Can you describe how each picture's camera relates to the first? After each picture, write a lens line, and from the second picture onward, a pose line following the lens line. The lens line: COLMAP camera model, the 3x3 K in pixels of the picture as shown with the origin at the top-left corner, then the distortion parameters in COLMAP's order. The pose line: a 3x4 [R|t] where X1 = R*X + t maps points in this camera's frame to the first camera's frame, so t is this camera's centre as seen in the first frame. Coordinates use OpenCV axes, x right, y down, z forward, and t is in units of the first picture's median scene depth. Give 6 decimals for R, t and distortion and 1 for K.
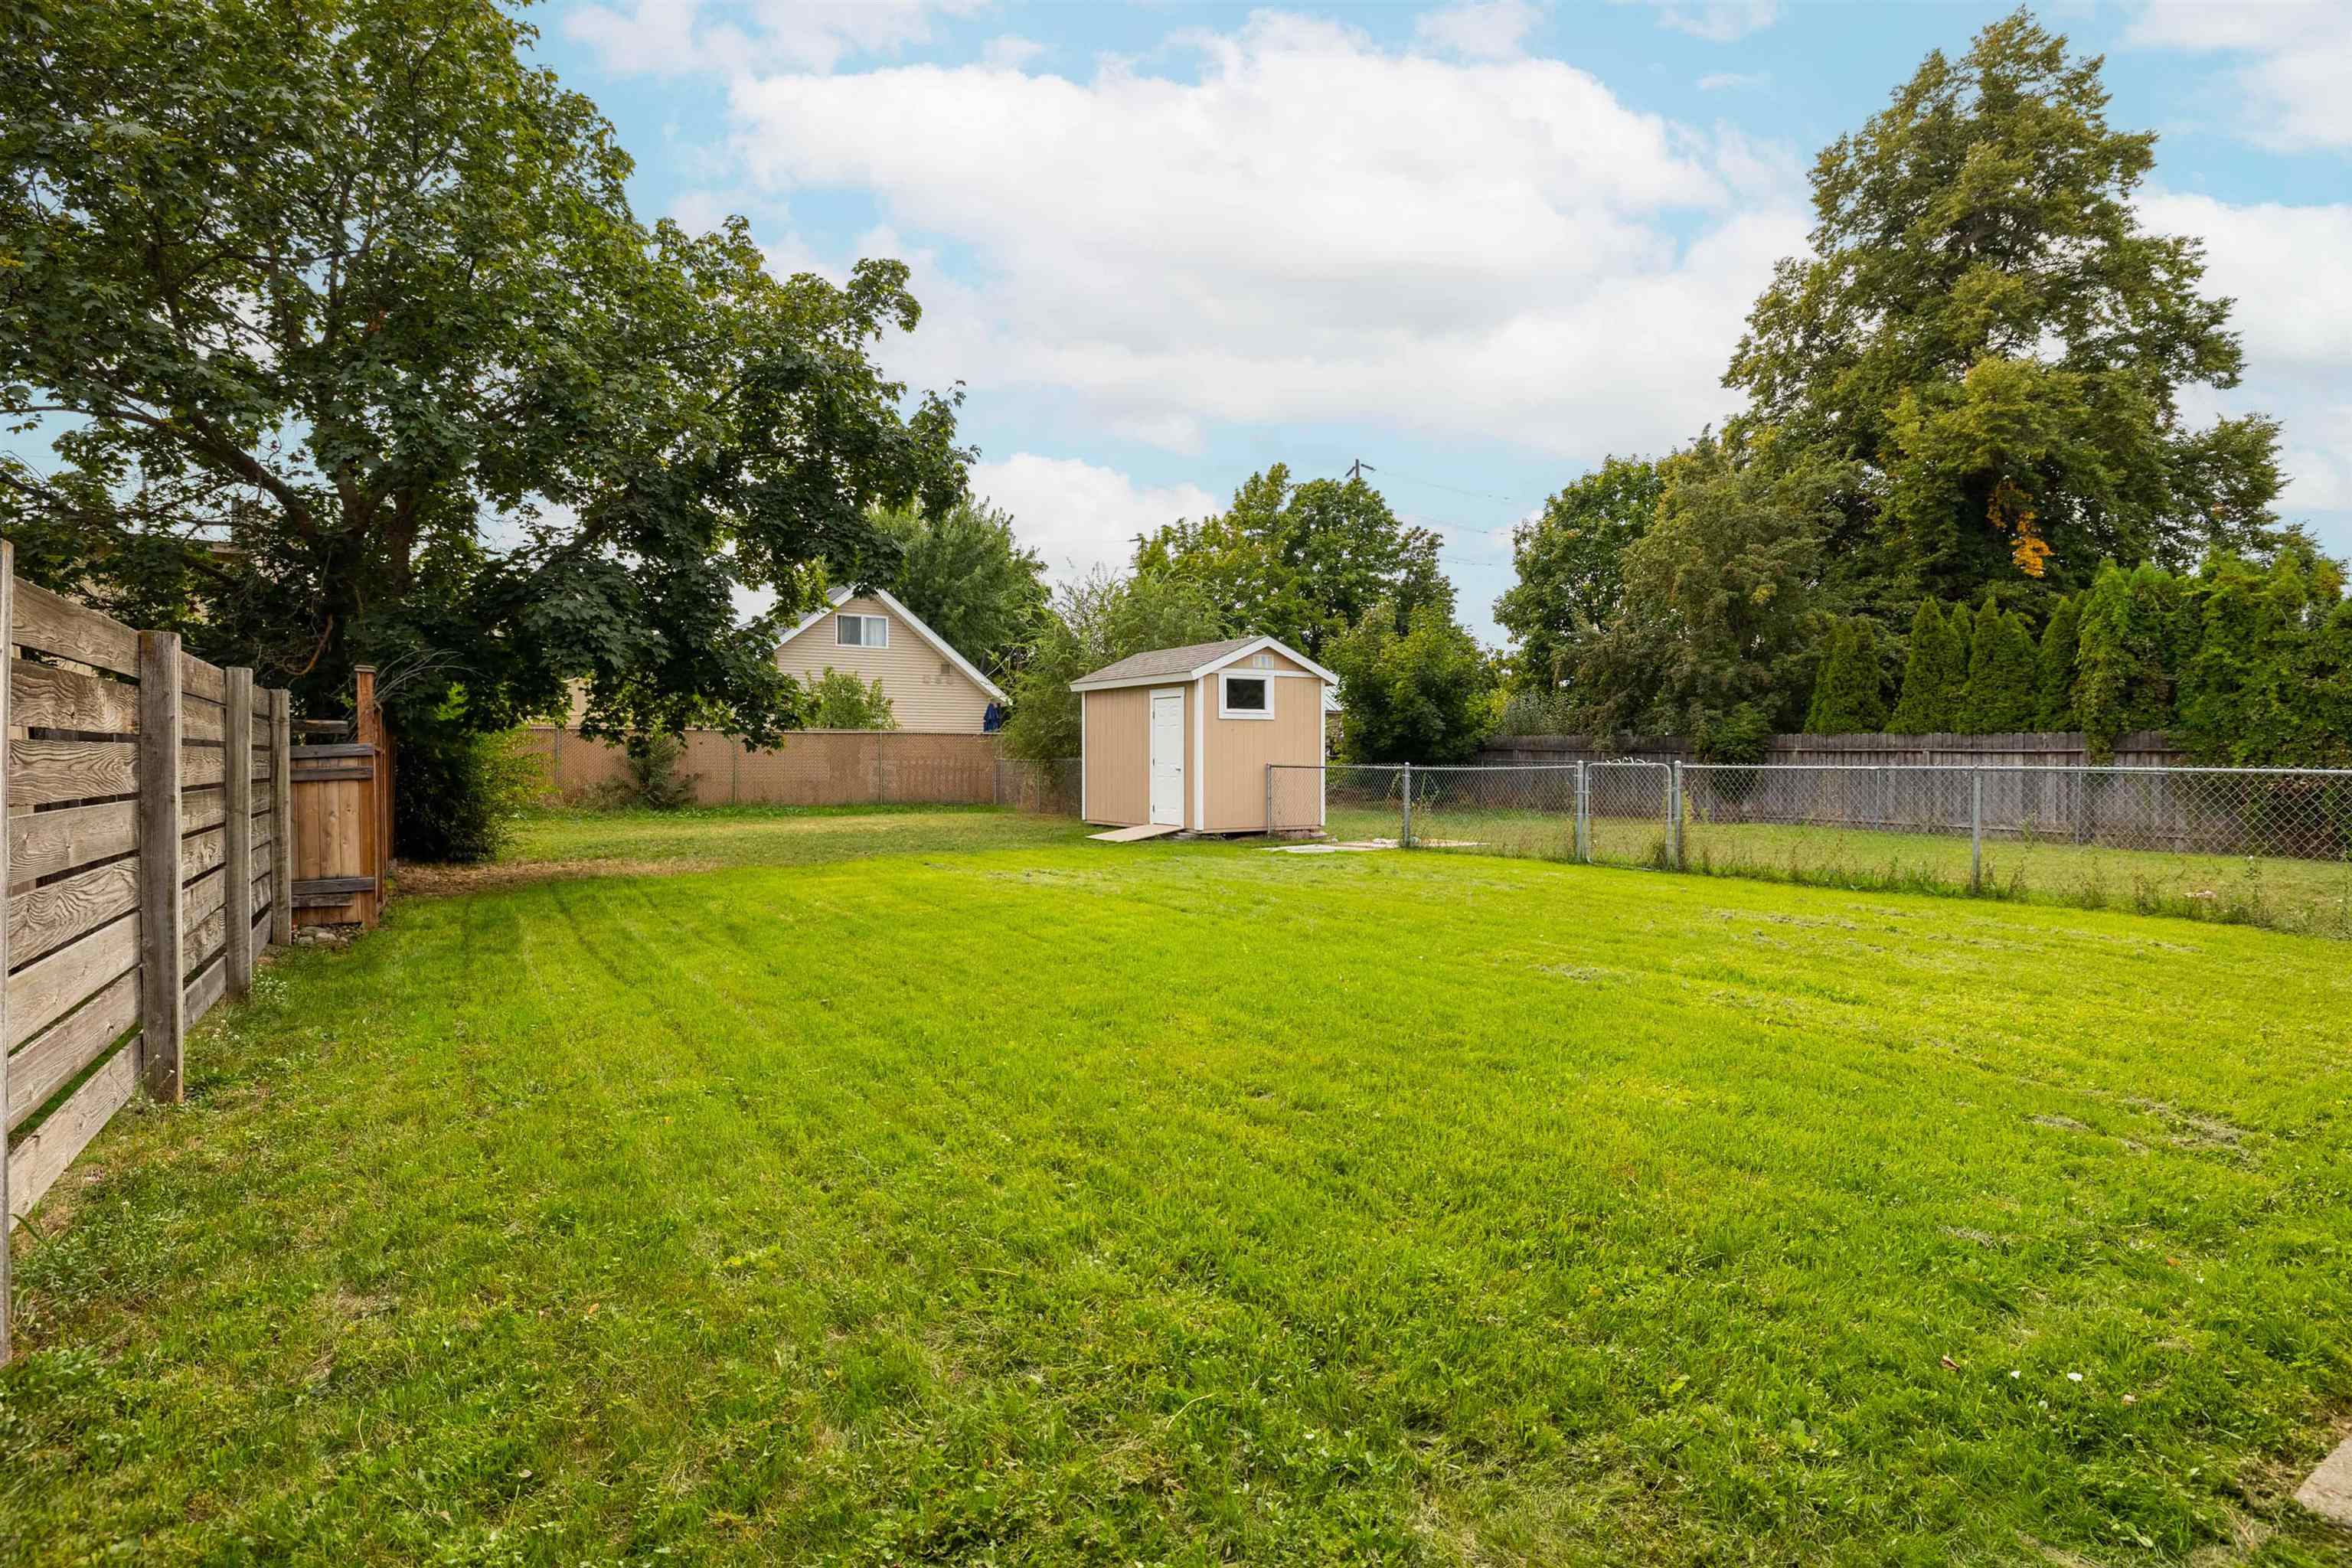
lens RADIAL K [[1168.8, 0, 1178.4], [0, 1168.8, 780.7], [0, 0, 1]] dist [-0.001464, -0.000044]
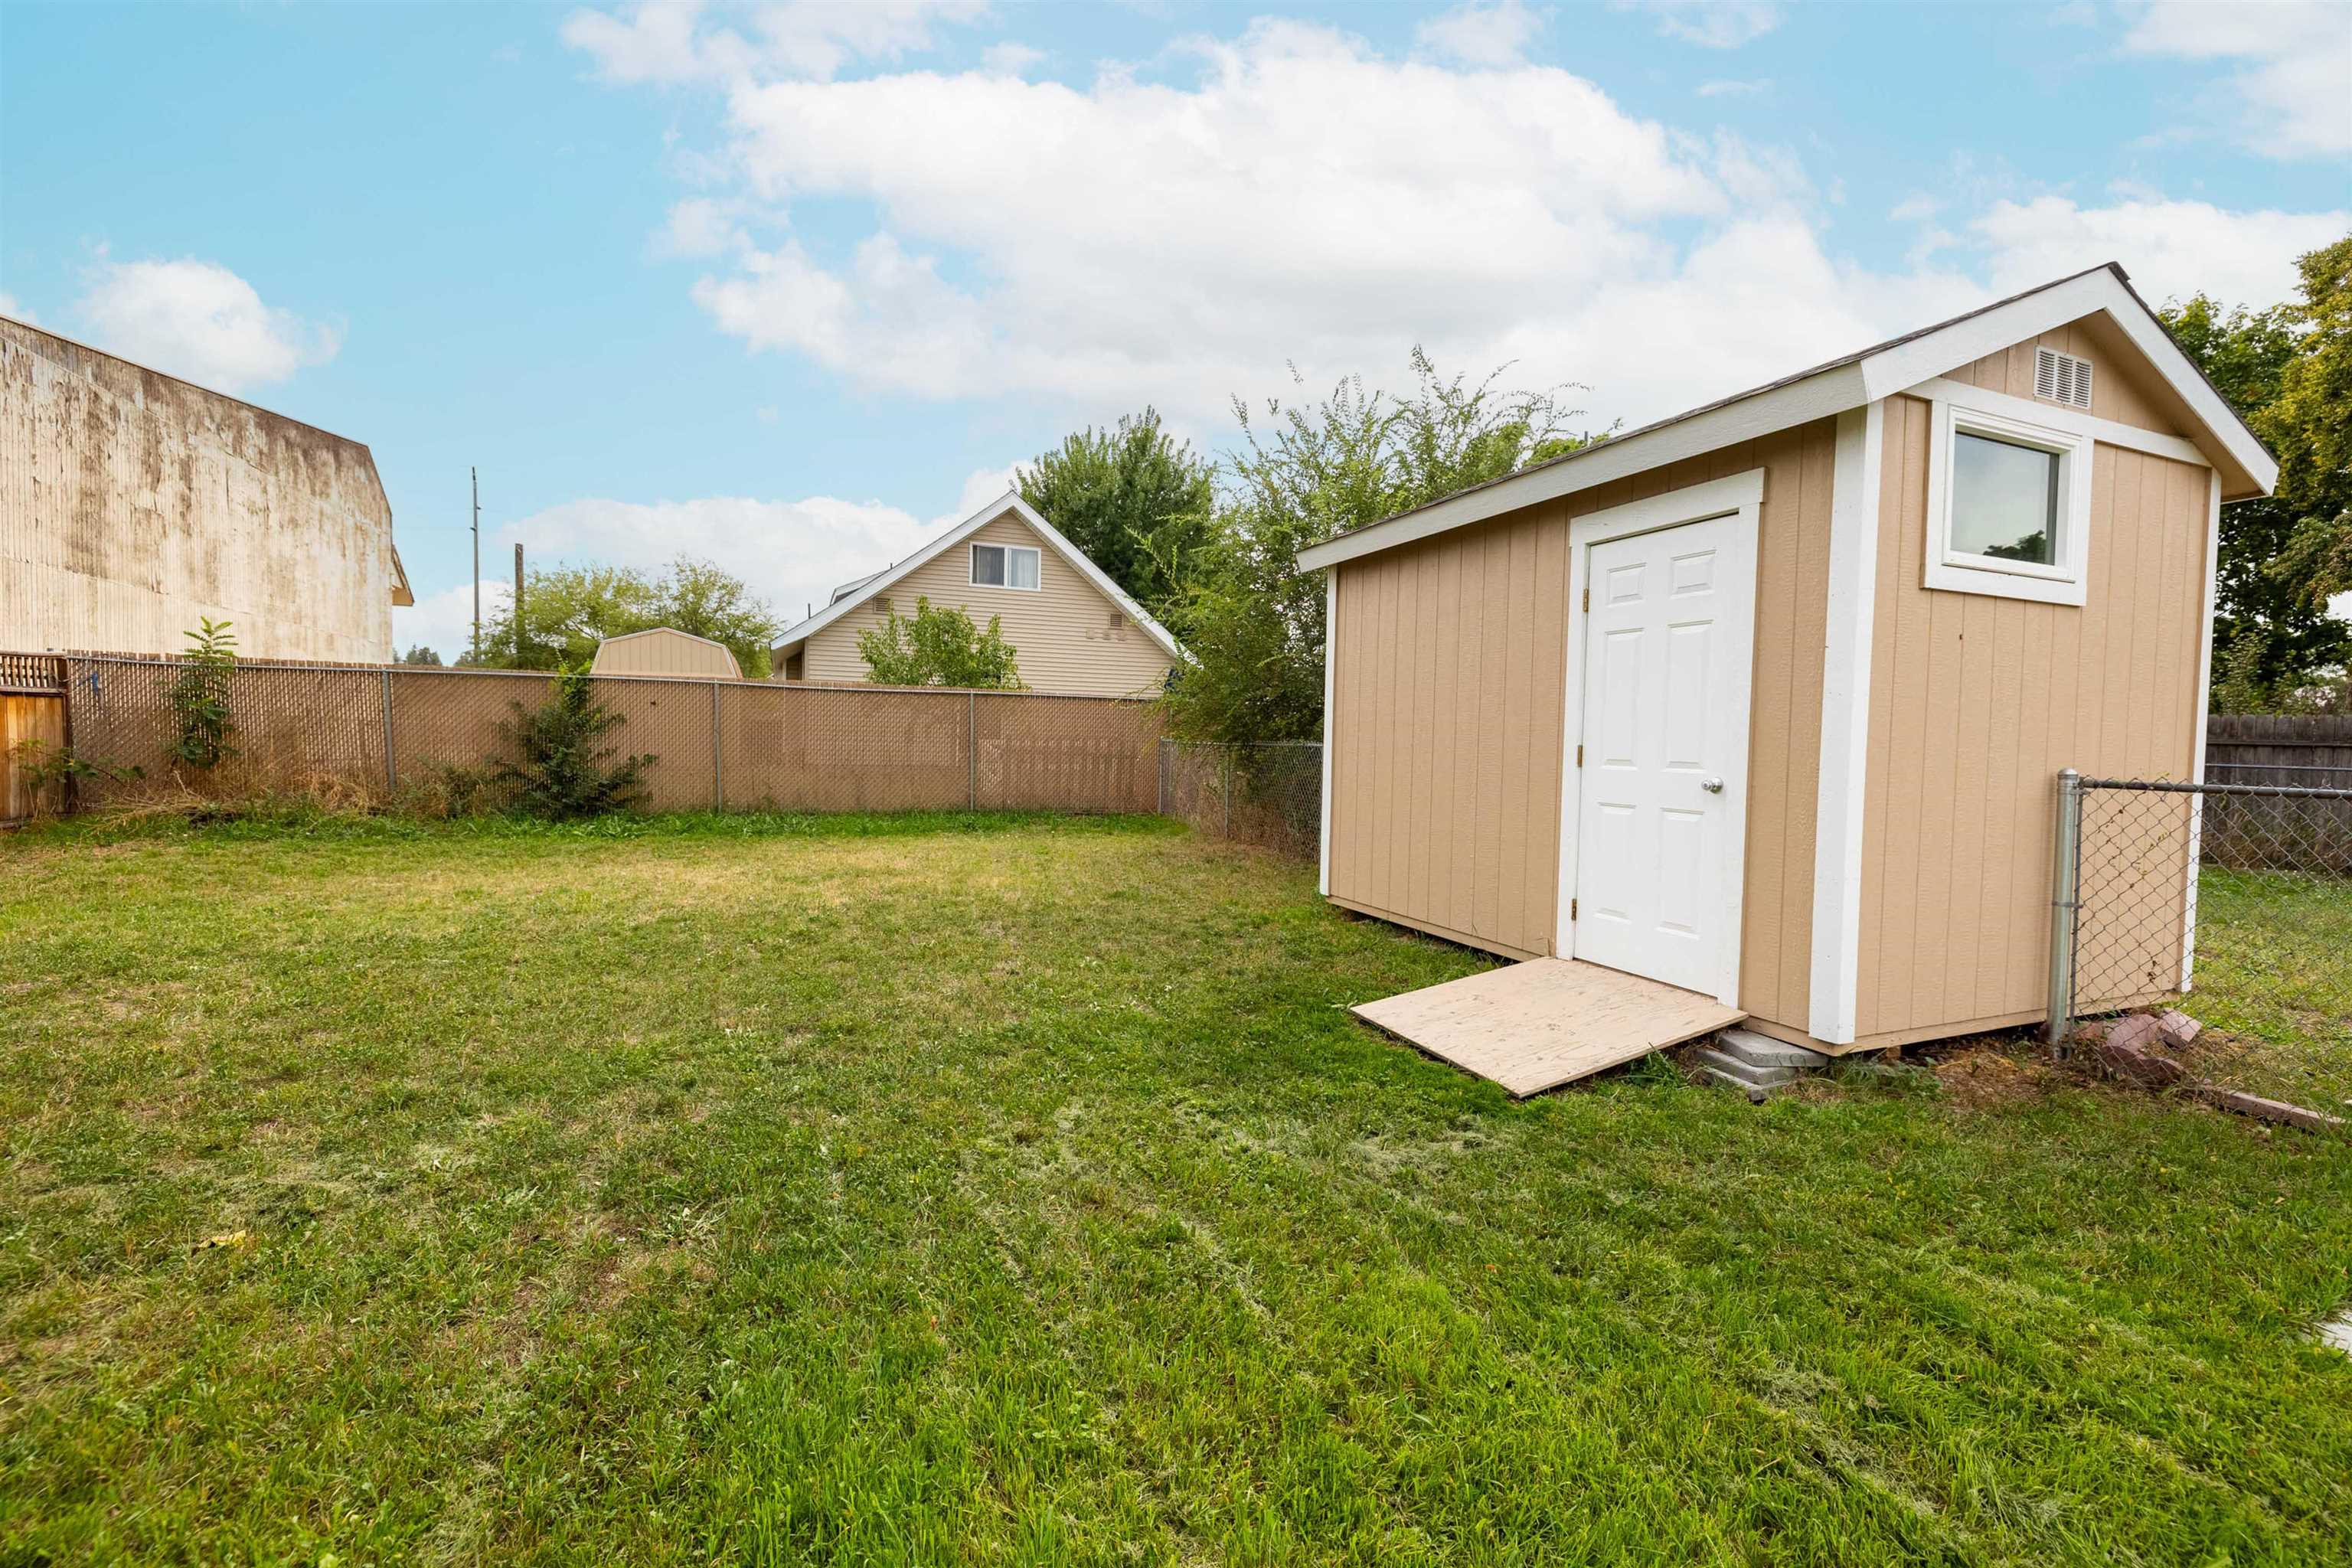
lens RADIAL K [[966.1, 0, 1185.4], [0, 966.1, 779.8], [0, 0, 1]] dist [0.000289, 0.000004]
pose [[0.983575, 0.023424, -0.178971, -0.059306], [-0.019517, 0.999532, 0.023559, -0.010805], [0.179439, -0.019679, 0.983572, 0.569867]]
